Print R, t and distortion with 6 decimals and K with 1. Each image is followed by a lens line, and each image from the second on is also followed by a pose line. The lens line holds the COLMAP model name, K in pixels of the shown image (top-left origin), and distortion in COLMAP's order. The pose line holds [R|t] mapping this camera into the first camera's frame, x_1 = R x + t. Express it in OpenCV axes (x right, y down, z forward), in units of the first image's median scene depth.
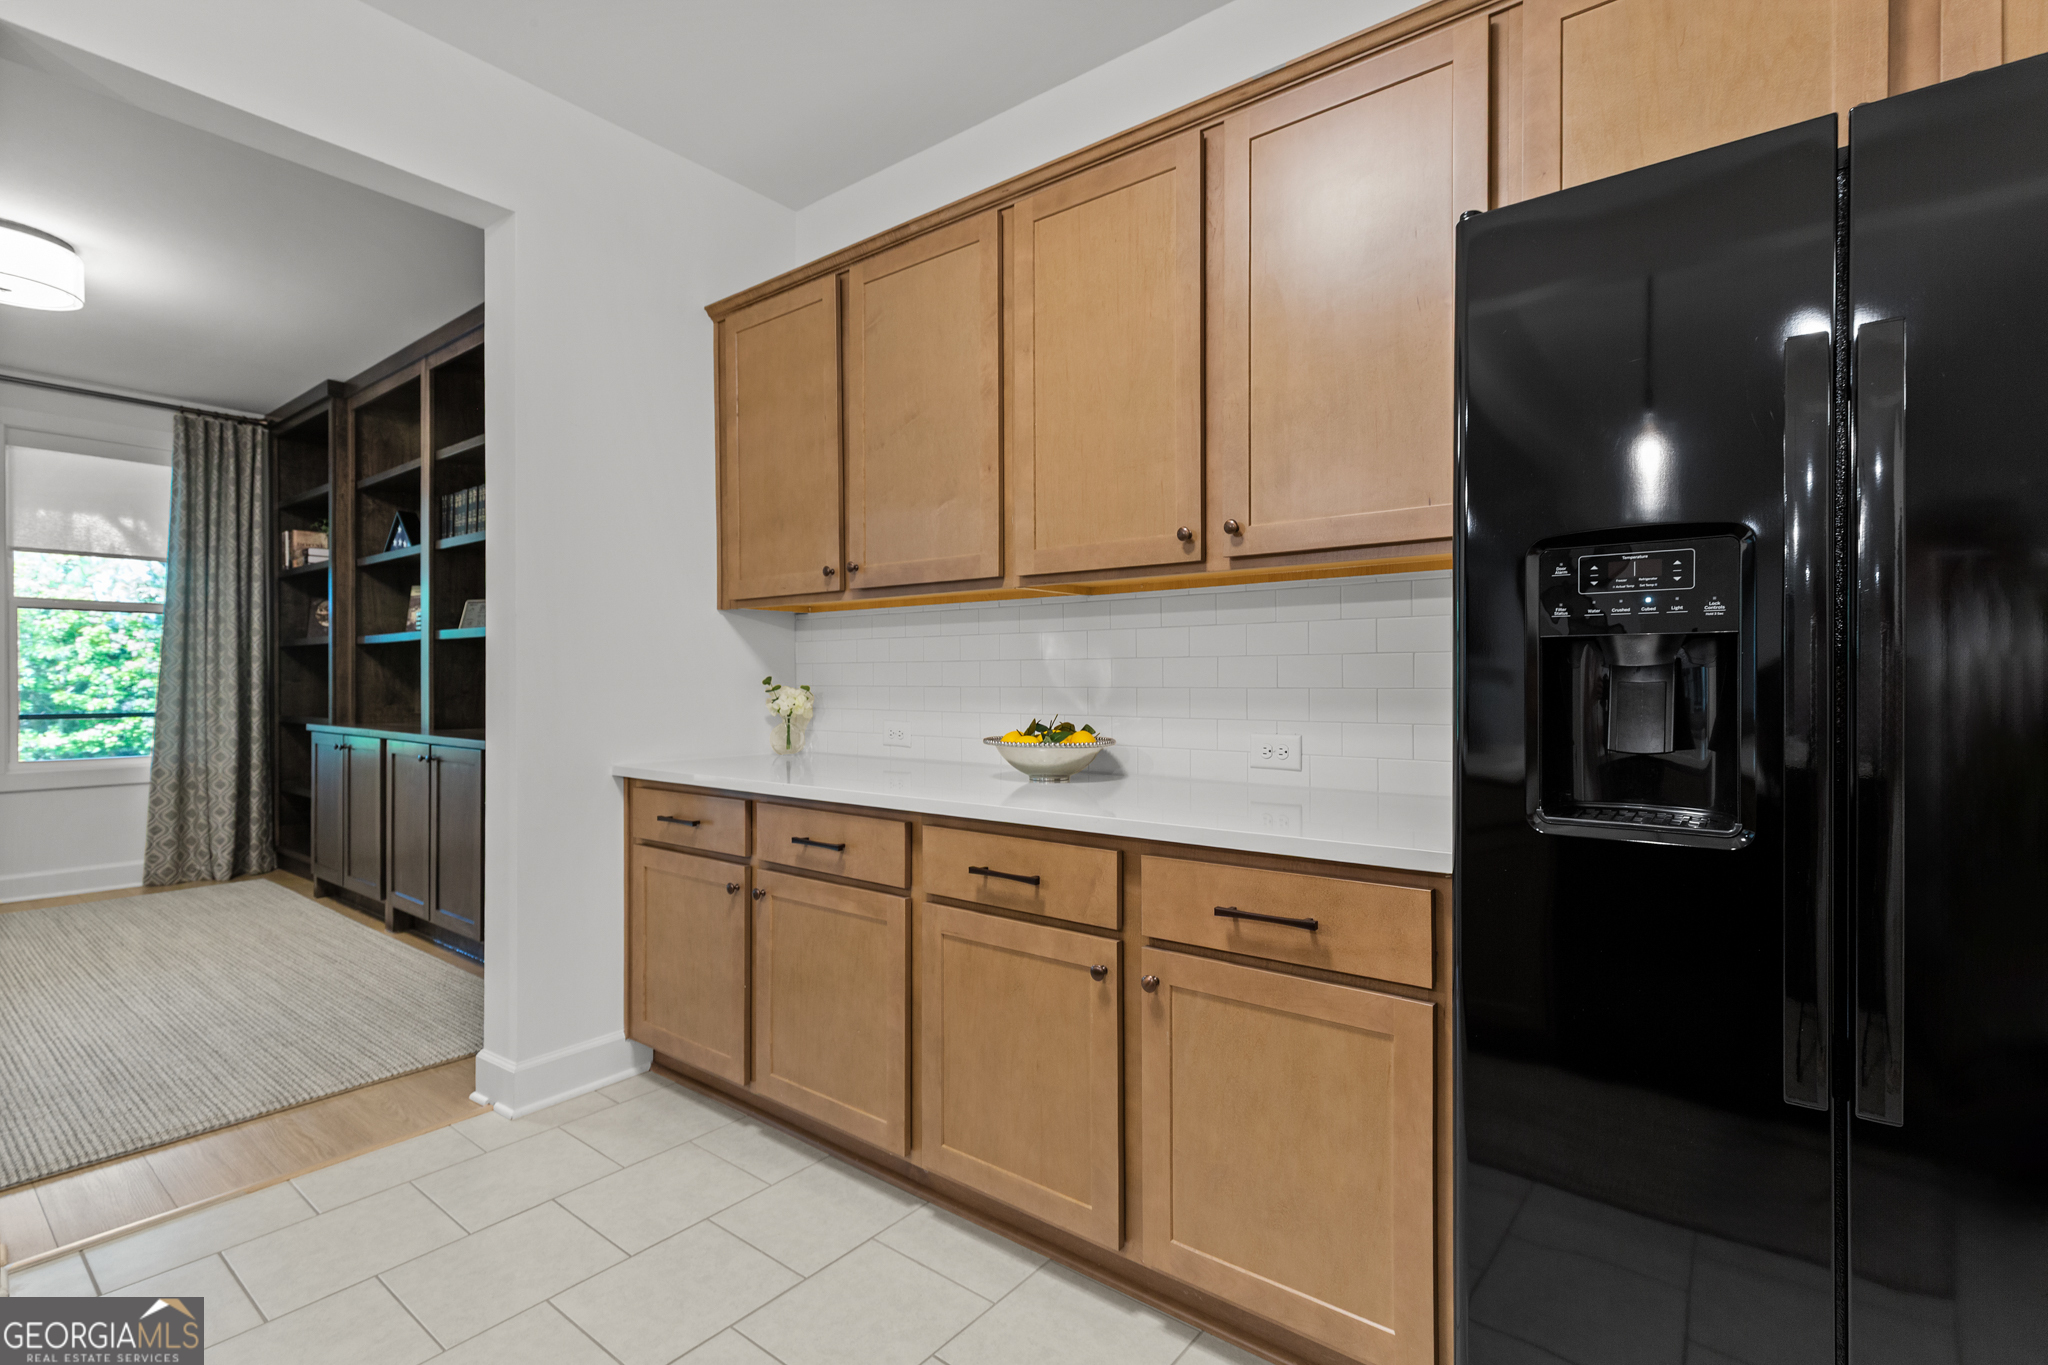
lens RADIAL K [[938.6, 0, 1047.7], [0, 938.6, 684.9], [0, 0, 1]] dist [0.005148, 0.000345]
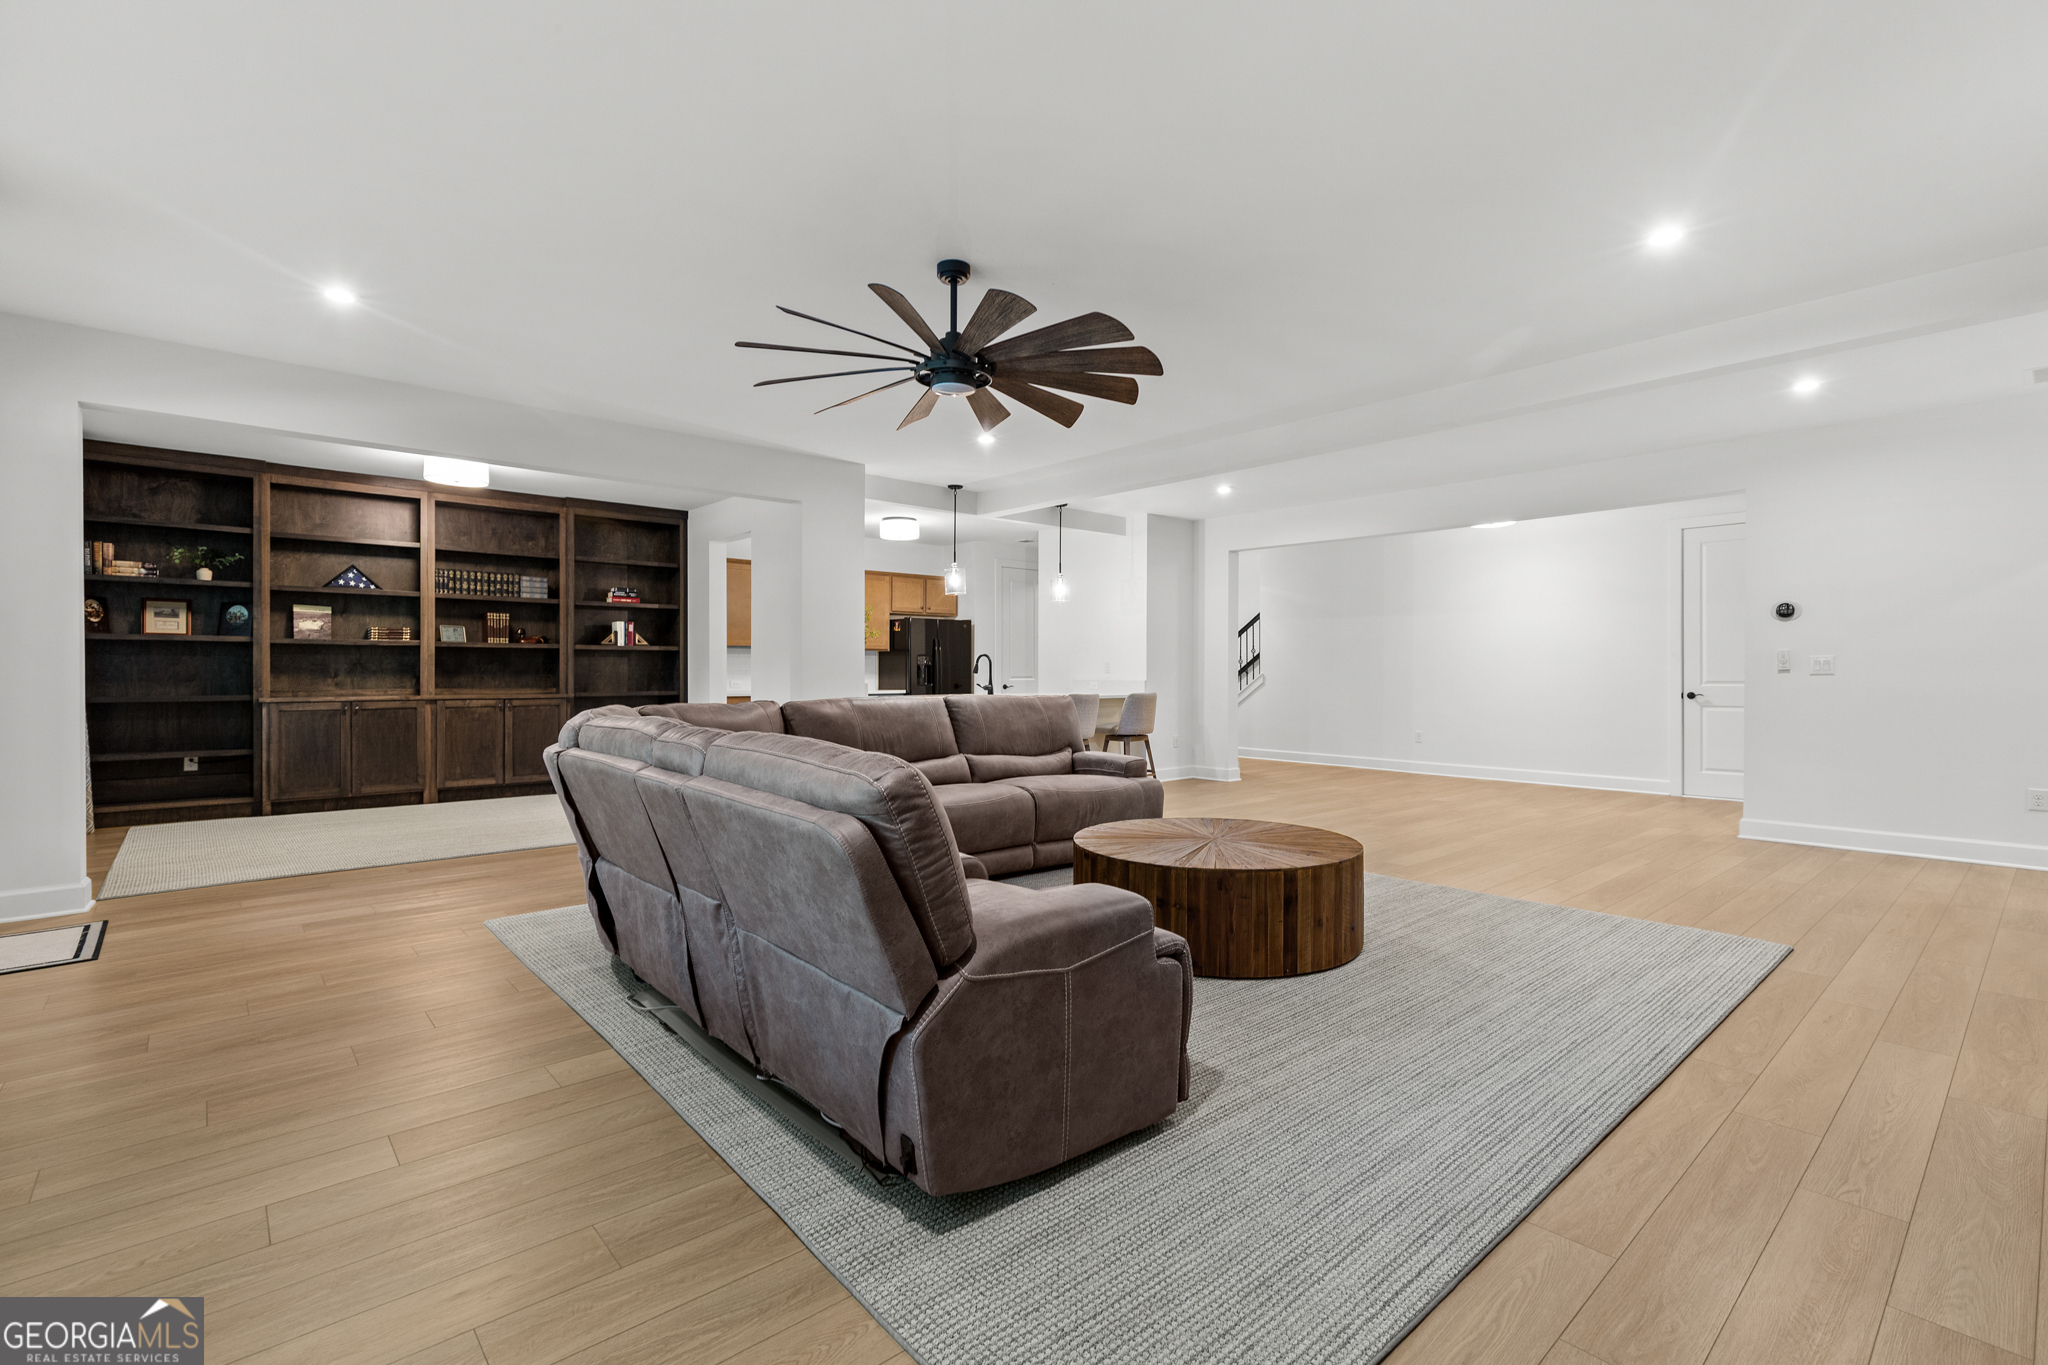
lens RADIAL K [[925.6, 0, 1038.6], [0, 925.6, 675.8], [0, 0, 1]] dist [0.006158, -0.000034]
pose [[0.180718, -0.006061, 0.983516, -3.459152], [0.000693, 0.999982, 0.006035, -0.000621], [-0.983535, -0.000409, 0.180719, -0.763255]]
